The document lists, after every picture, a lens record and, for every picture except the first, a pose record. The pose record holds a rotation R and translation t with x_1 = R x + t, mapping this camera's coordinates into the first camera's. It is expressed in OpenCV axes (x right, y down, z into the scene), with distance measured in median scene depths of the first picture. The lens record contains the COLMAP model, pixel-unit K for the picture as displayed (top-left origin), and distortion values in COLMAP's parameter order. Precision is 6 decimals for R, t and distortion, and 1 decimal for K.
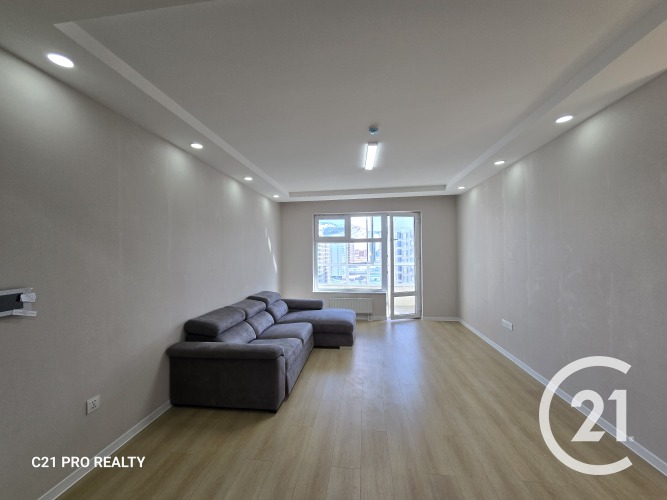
lens RADIAL K [[271.3, 0, 331.8], [0, 271.3, 253.0], [0, 0, 1]] dist [-0.002893, 0.000208]
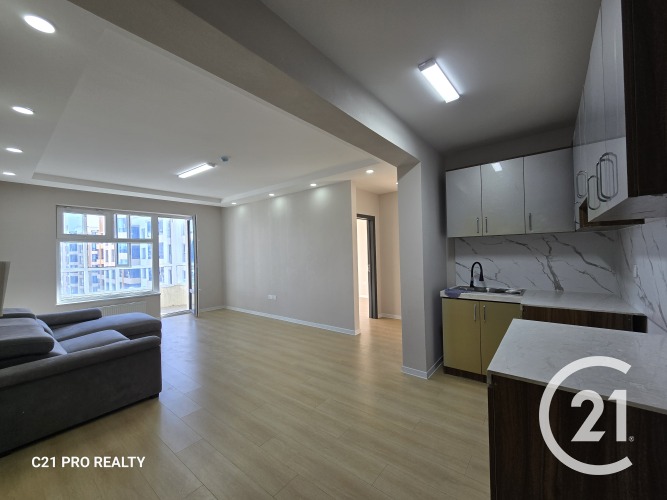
lens RADIAL K [[271.3, 0, 335.4], [0, 271.3, 250.0], [0, 0, 1]] dist [-0.002893, 0.000208]
pose [[0.508305, 0.006376, 0.861154, -0.391508], [0.018115, 0.999672, -0.018094, 0.018669], [-0.860987, 0.024797, 0.508023, -0.087284]]
